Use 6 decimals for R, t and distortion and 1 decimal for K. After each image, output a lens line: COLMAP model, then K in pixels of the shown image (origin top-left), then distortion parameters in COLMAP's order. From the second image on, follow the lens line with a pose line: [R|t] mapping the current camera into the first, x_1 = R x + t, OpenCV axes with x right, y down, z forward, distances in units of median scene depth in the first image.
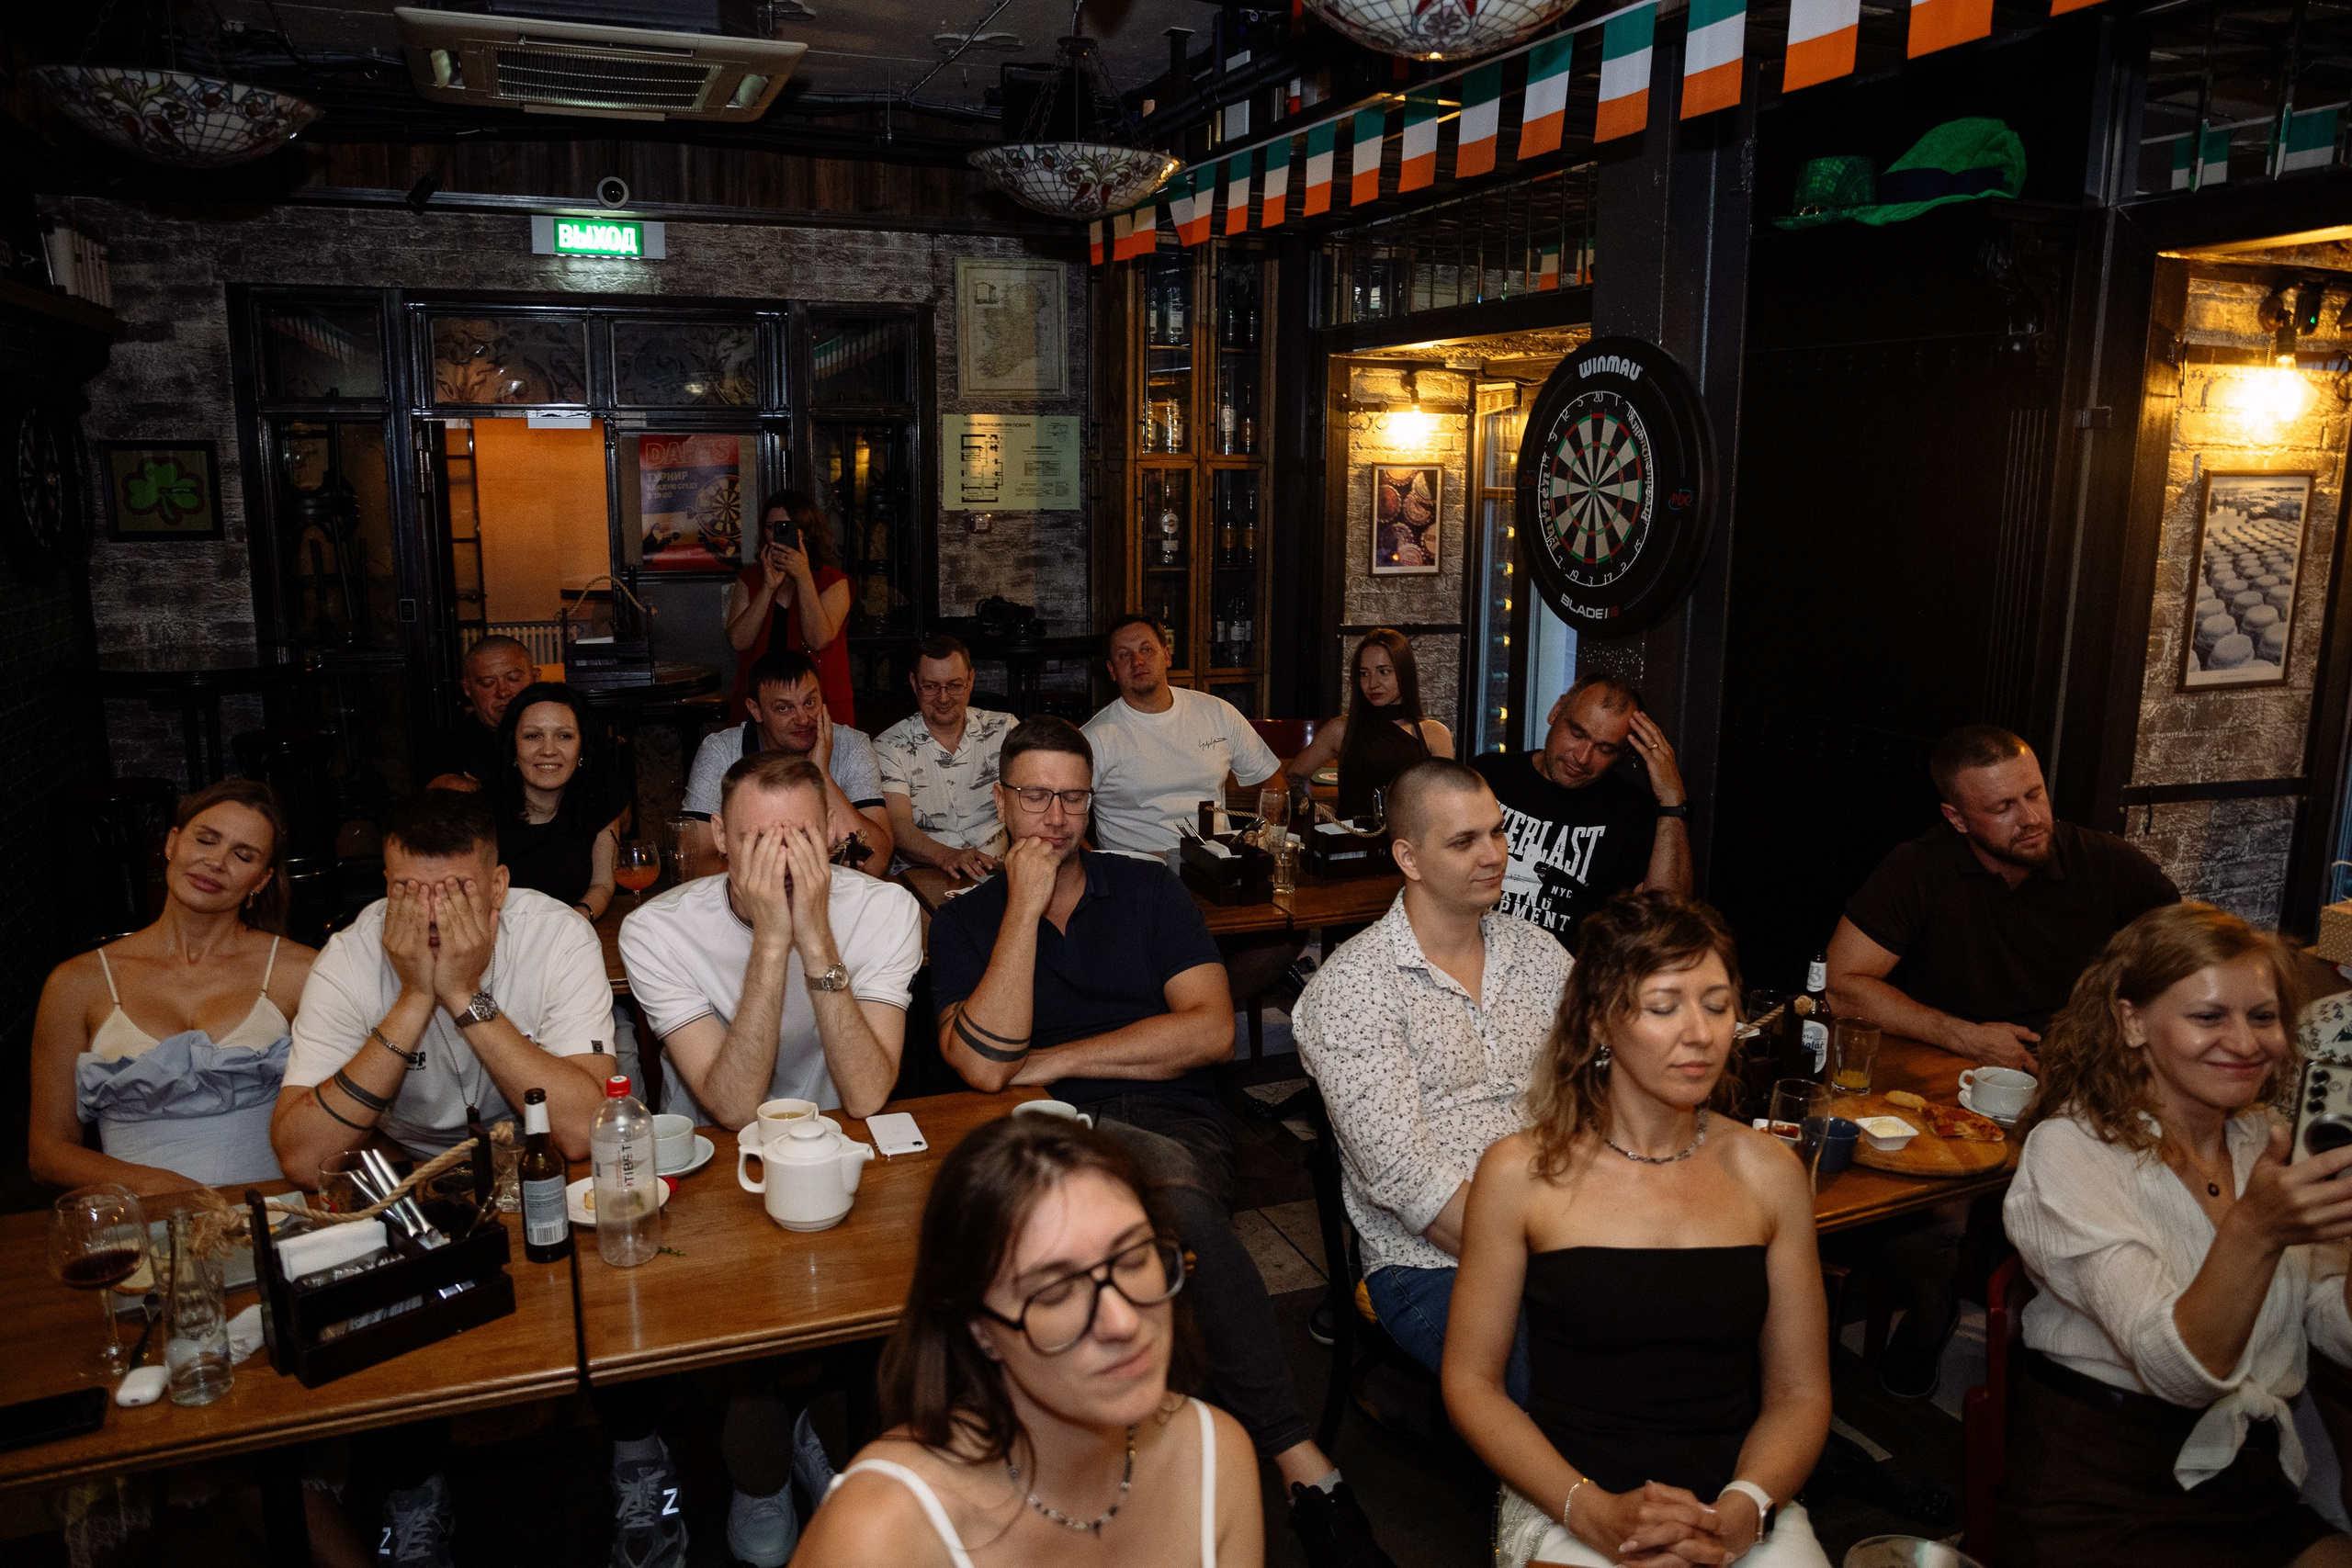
lens RADIAL K [[1623.2, 0, 1176.0], [0, 1623.2, 784.0], [0, 0, 1]] dist [-0.117173, 0.087708]
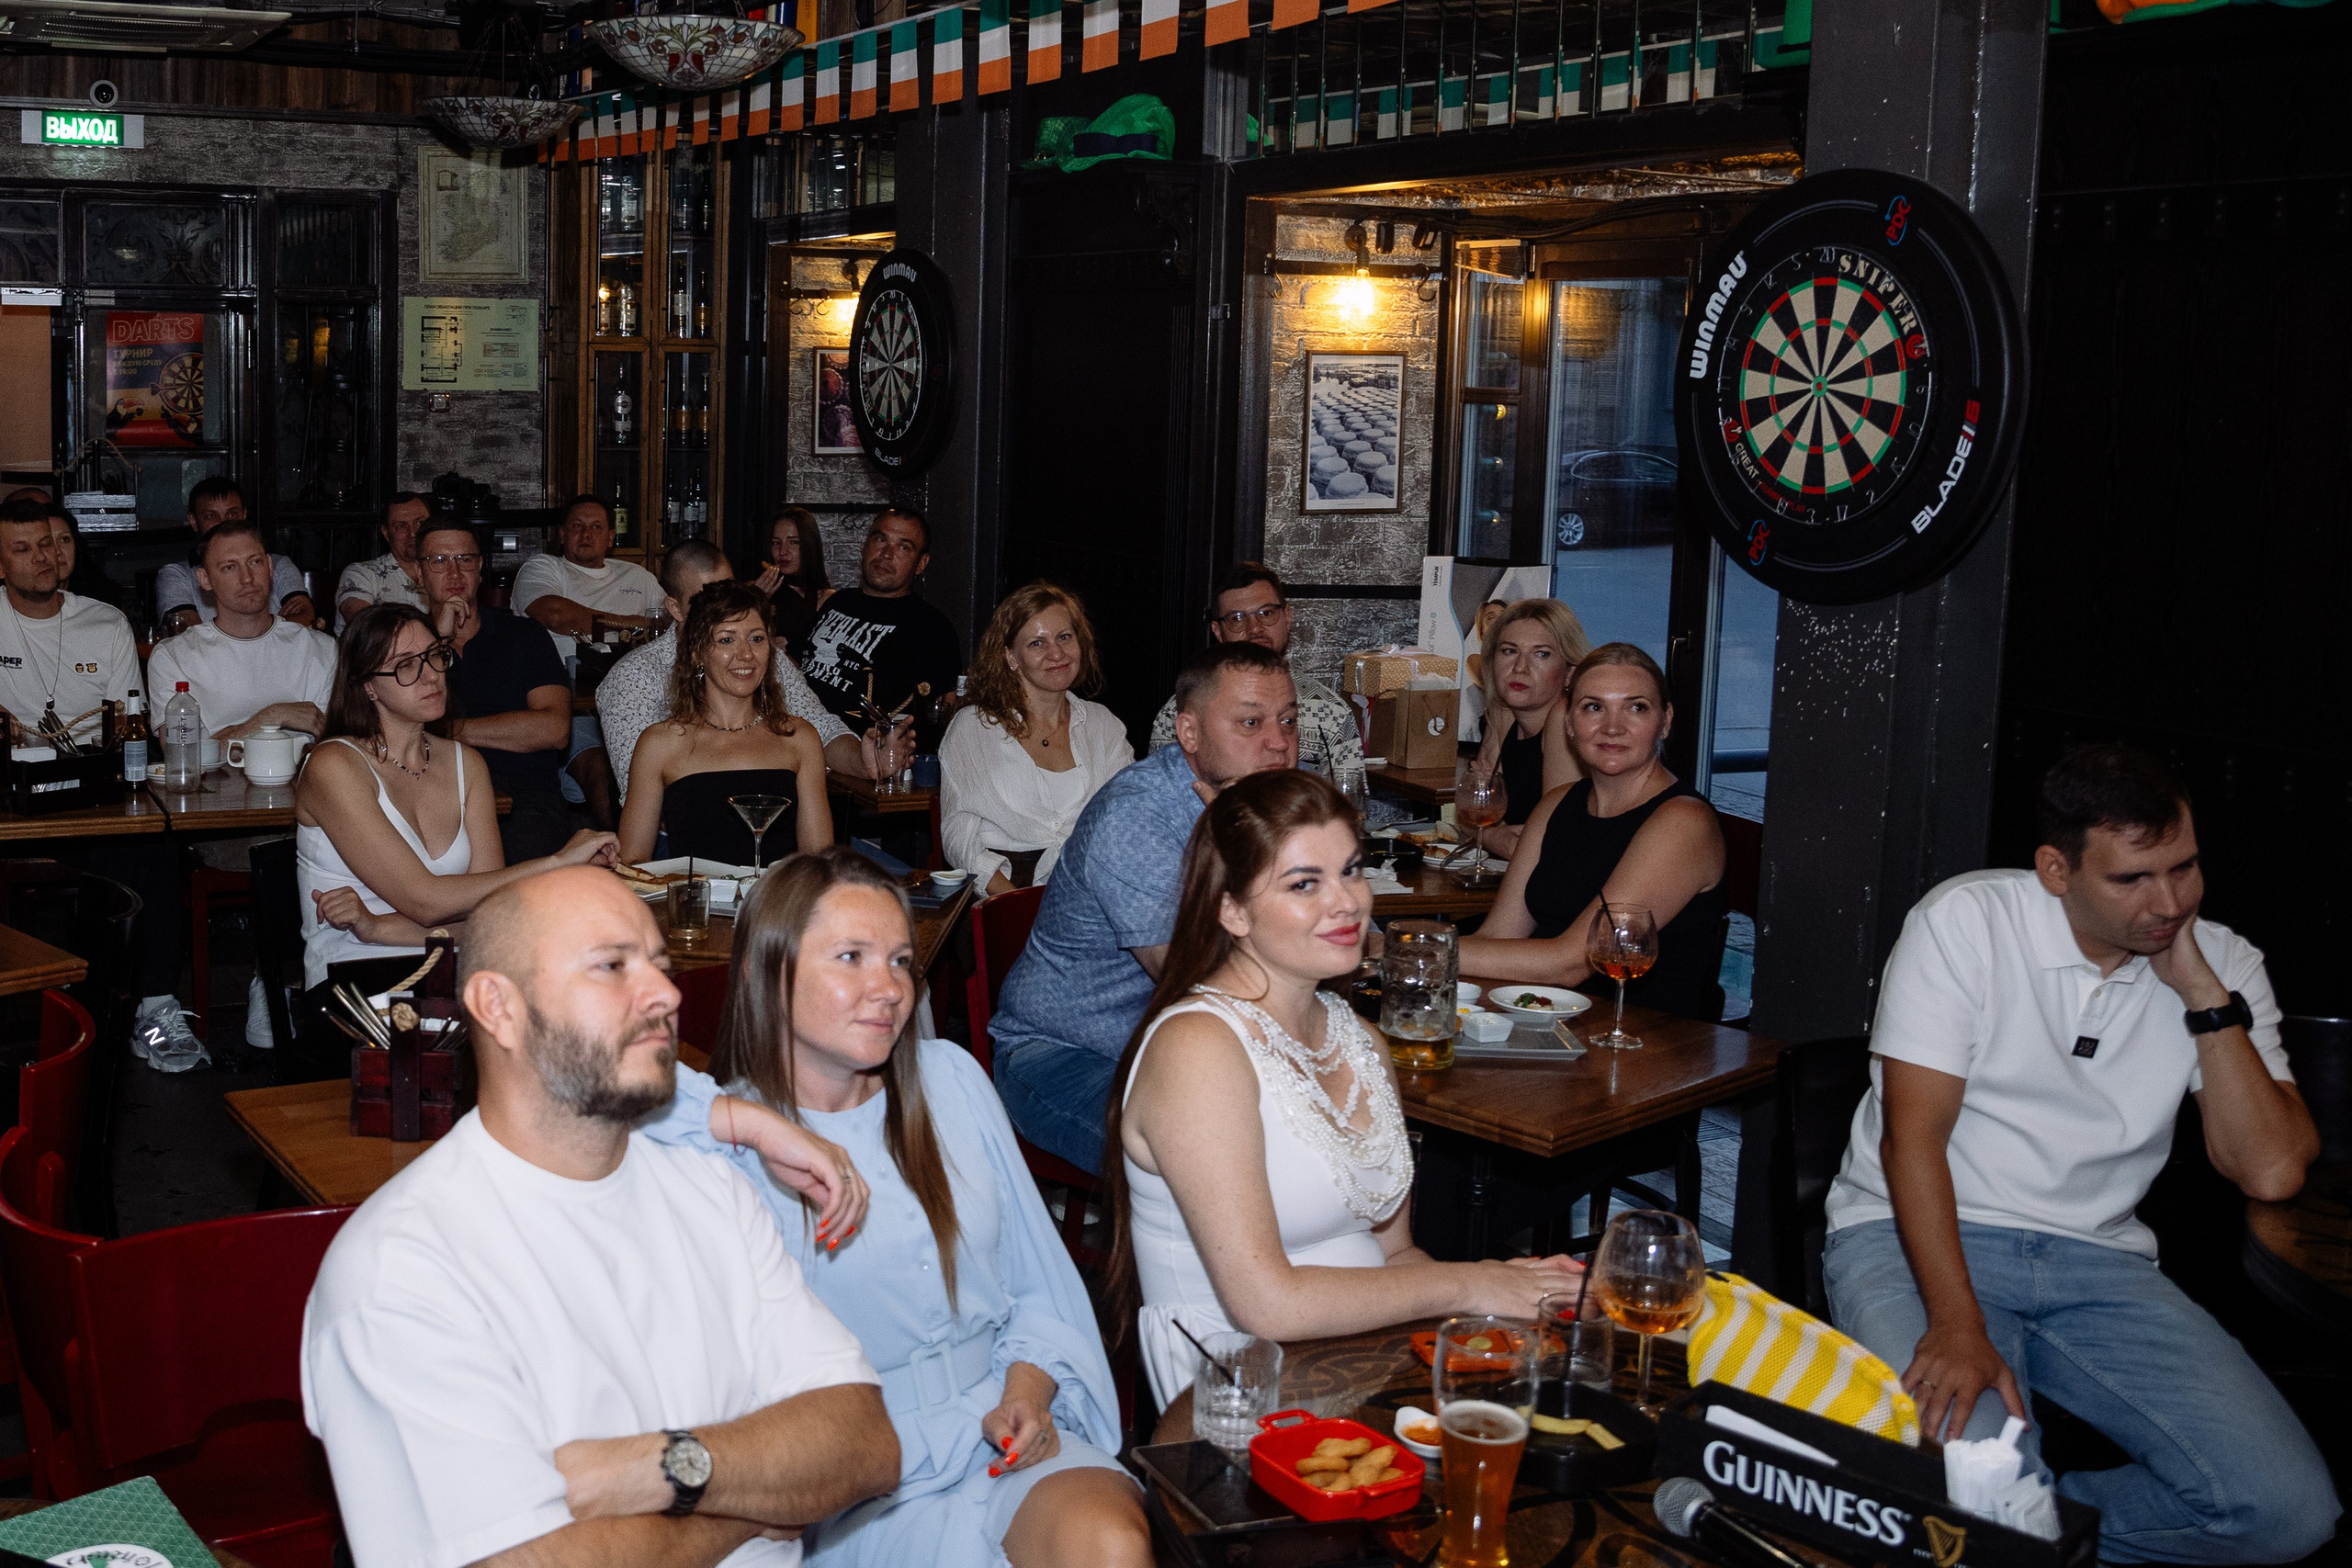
lens RADIAL K [[2374.9, 0, 751.0], [0, 2374.9, 645.4], [0, 0, 1]] dist [-0.134165, 0.147106]
pose [[0.999908, 0.011334, -0.007496, 0.101574], [-0.011849, 0.997283, -0.072706, 0.111601], [0.006652, 0.072788, 0.997325, -0.545523]]
